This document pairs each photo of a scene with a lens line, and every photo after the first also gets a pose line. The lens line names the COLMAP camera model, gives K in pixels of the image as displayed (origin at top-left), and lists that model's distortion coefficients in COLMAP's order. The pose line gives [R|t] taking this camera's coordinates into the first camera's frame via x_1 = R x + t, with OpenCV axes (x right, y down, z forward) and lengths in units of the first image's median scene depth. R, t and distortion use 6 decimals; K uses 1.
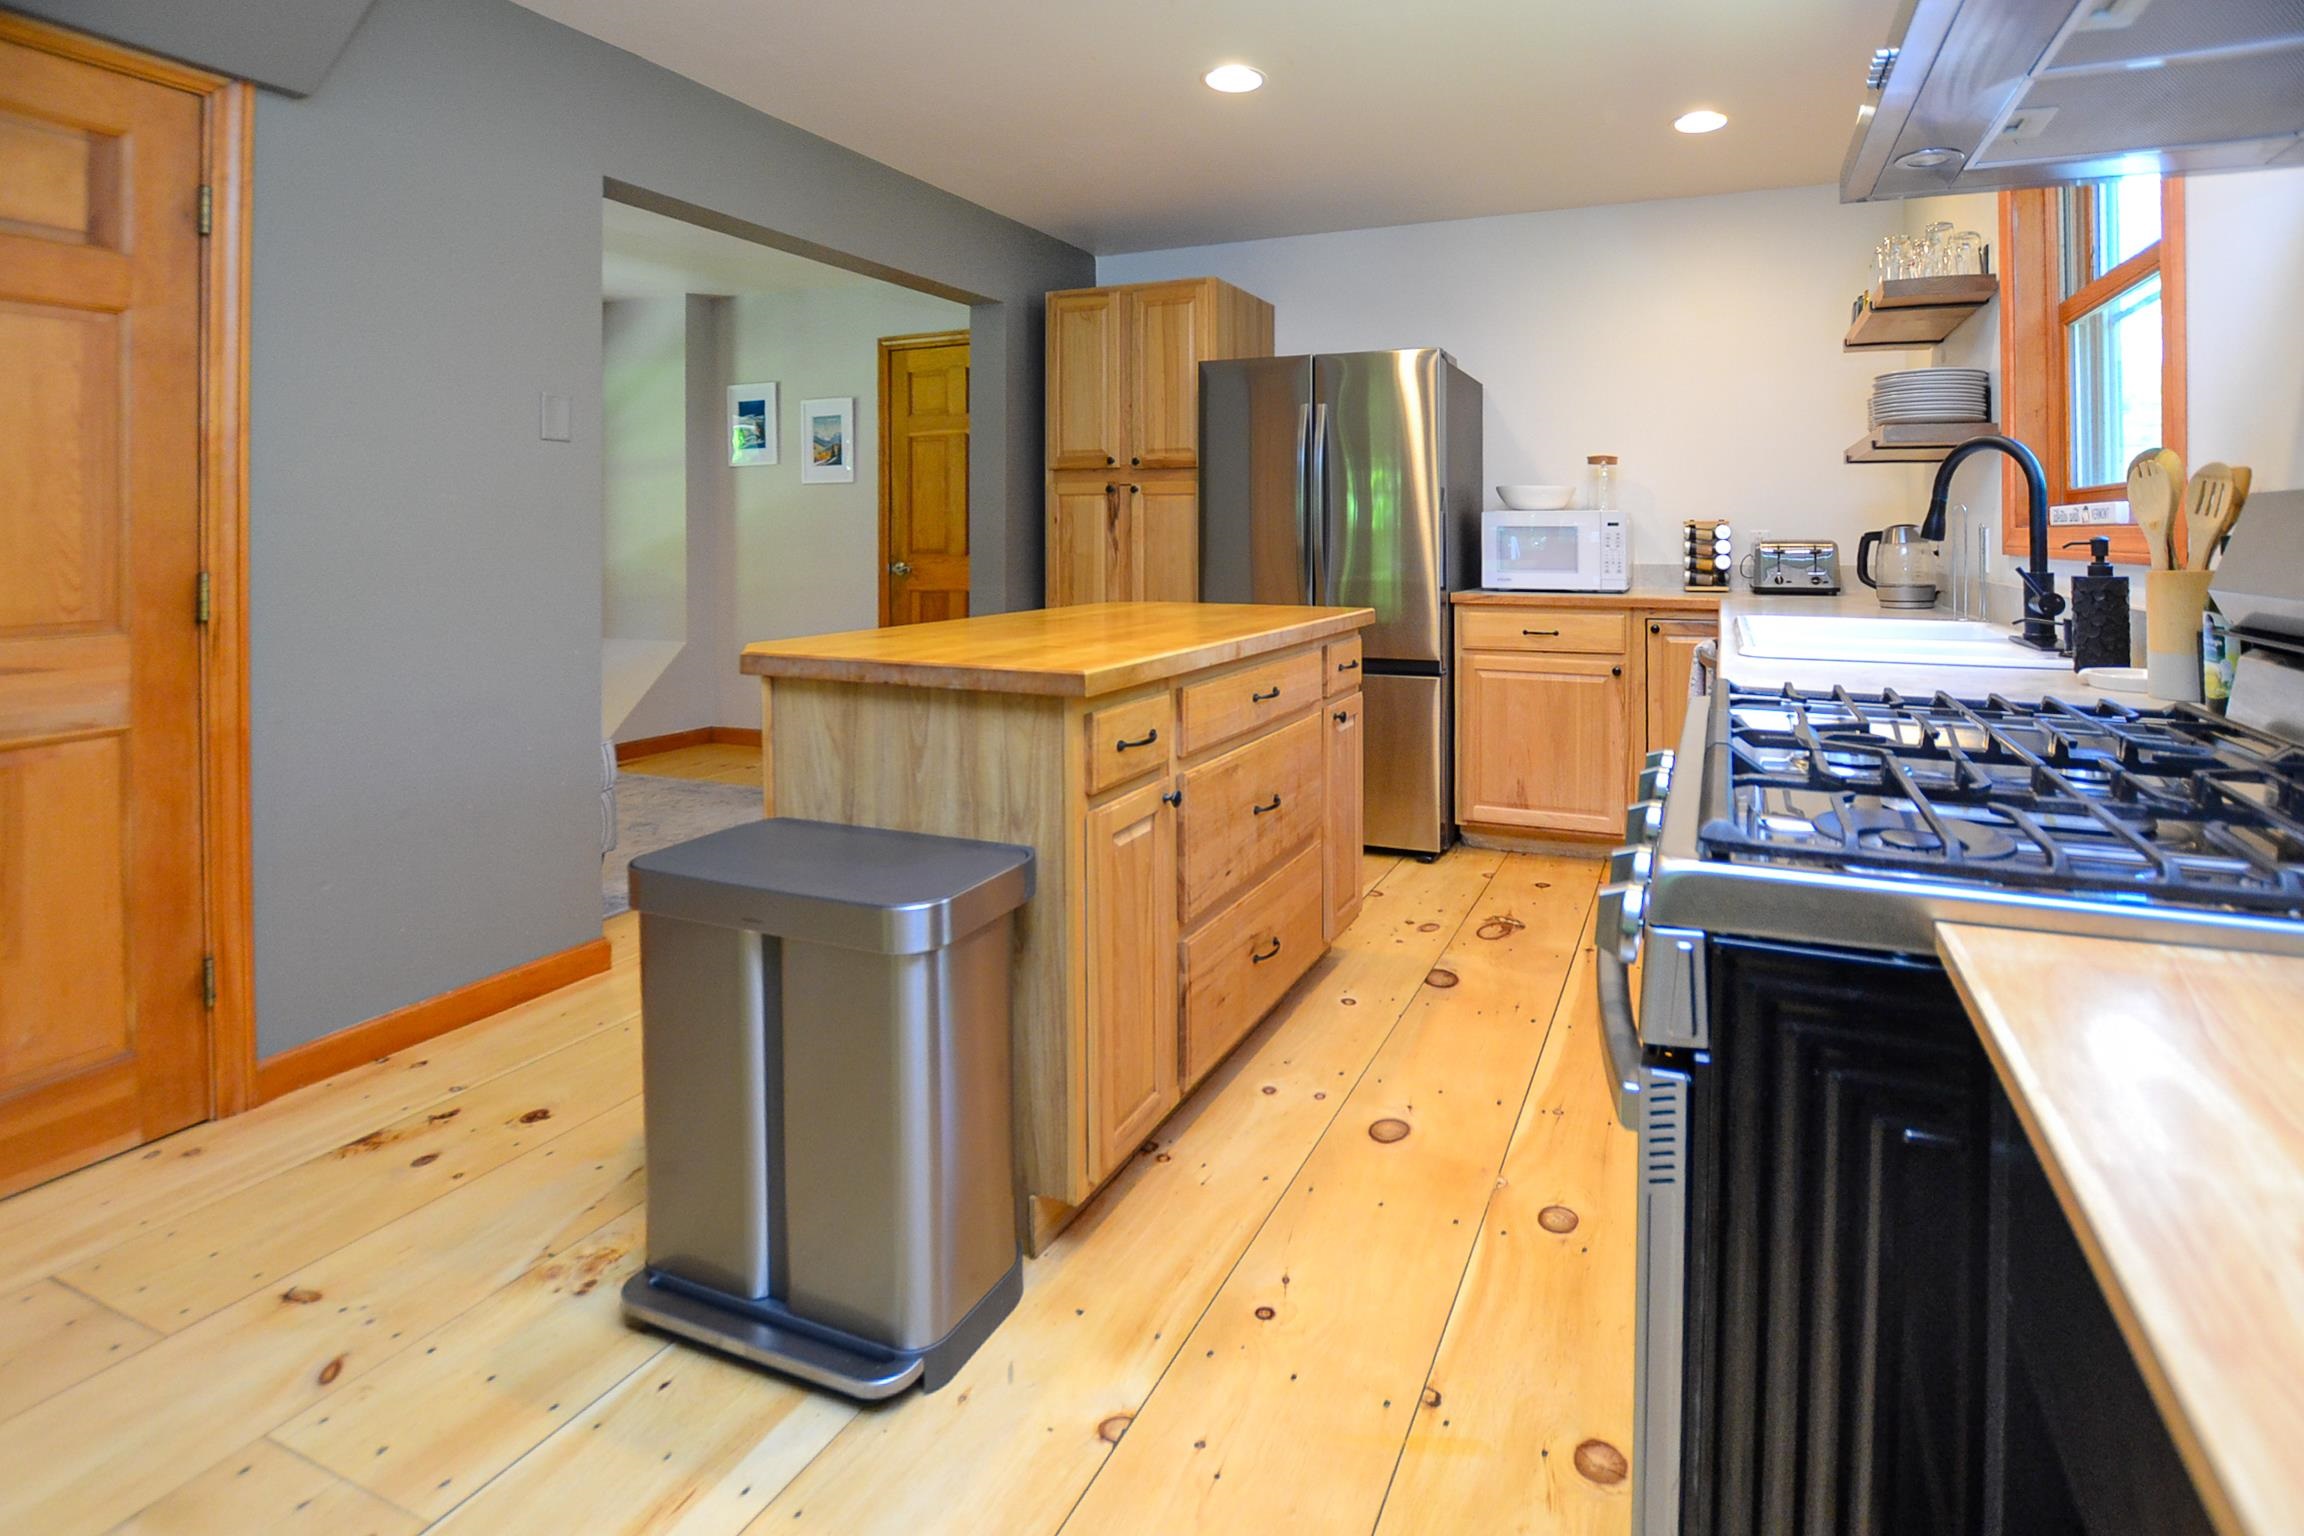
lens RADIAL K [[1100.3, 0, 1152.2], [0, 1100.3, 542.1], [0, 0, 1]] dist [-0.004057, 0.000274]
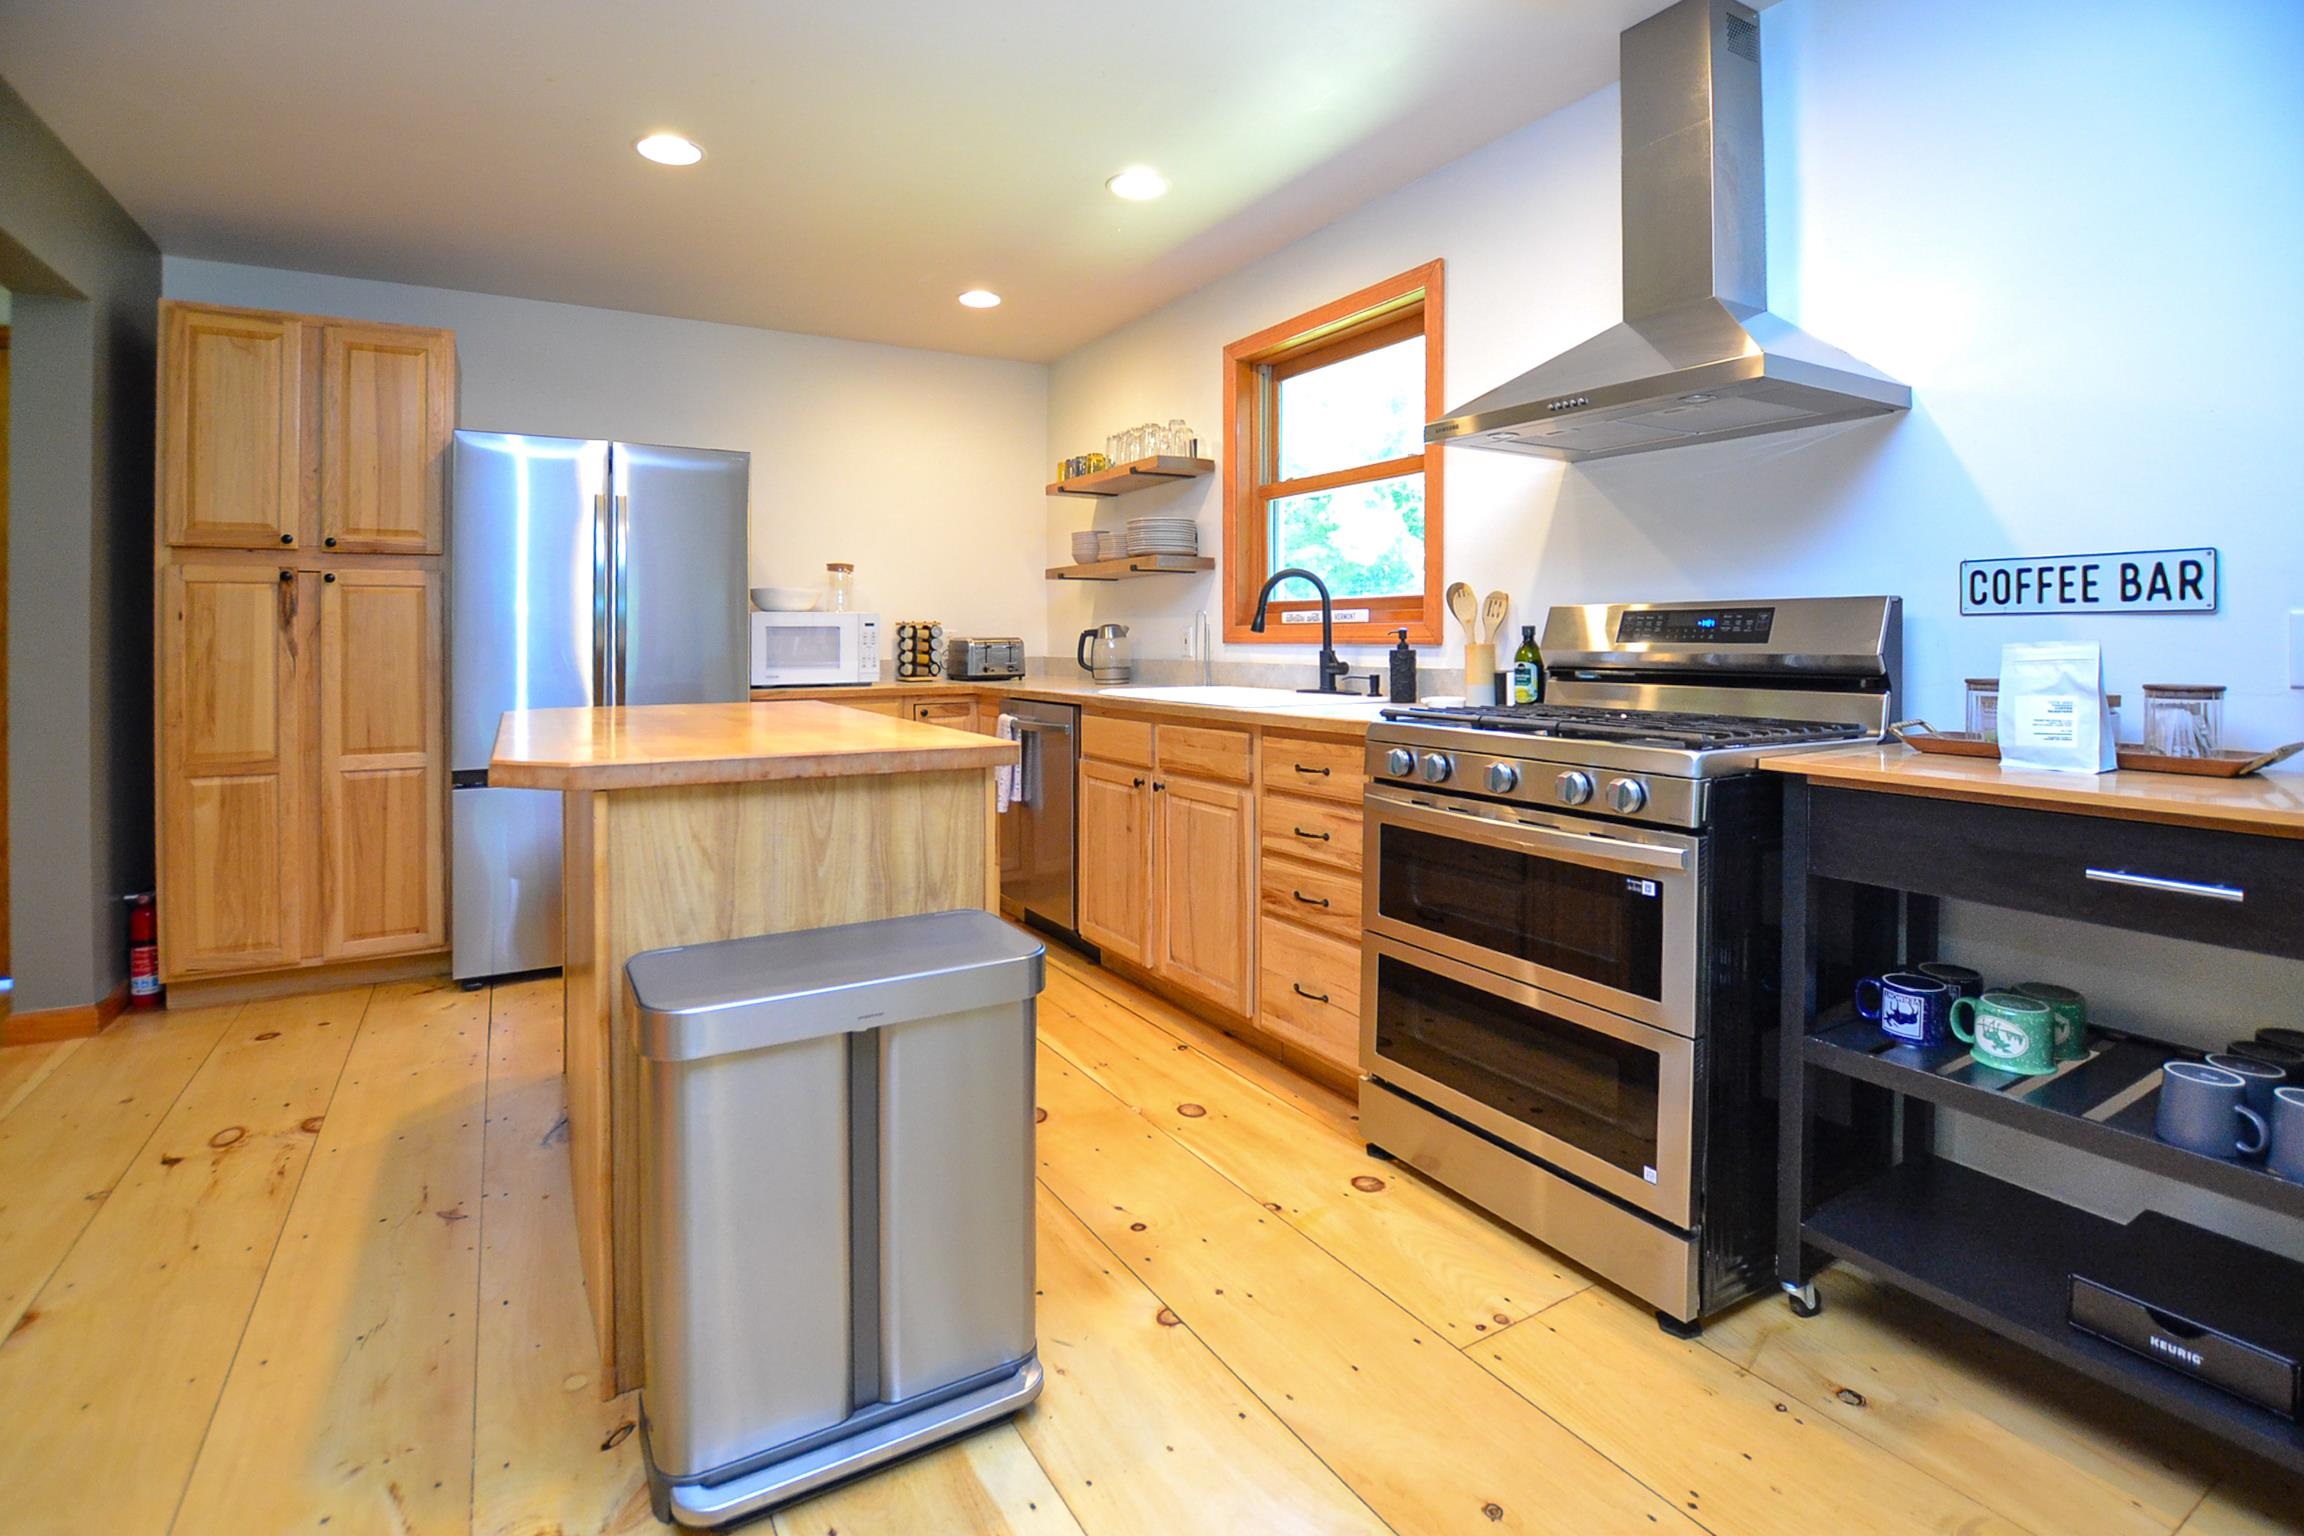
lens RADIAL K [[1091.8, 0, 1158.1], [0, 1091.8, 647.8], [0, 0, 1]] dist [-0.019881, 0.000554]
pose [[0.627777, -0.010264, 0.778325, -0.623315], [0.009928, 0.999937, 0.005179, 0.010919], [-0.778330, 0.004476, 0.627840, 0.127520]]
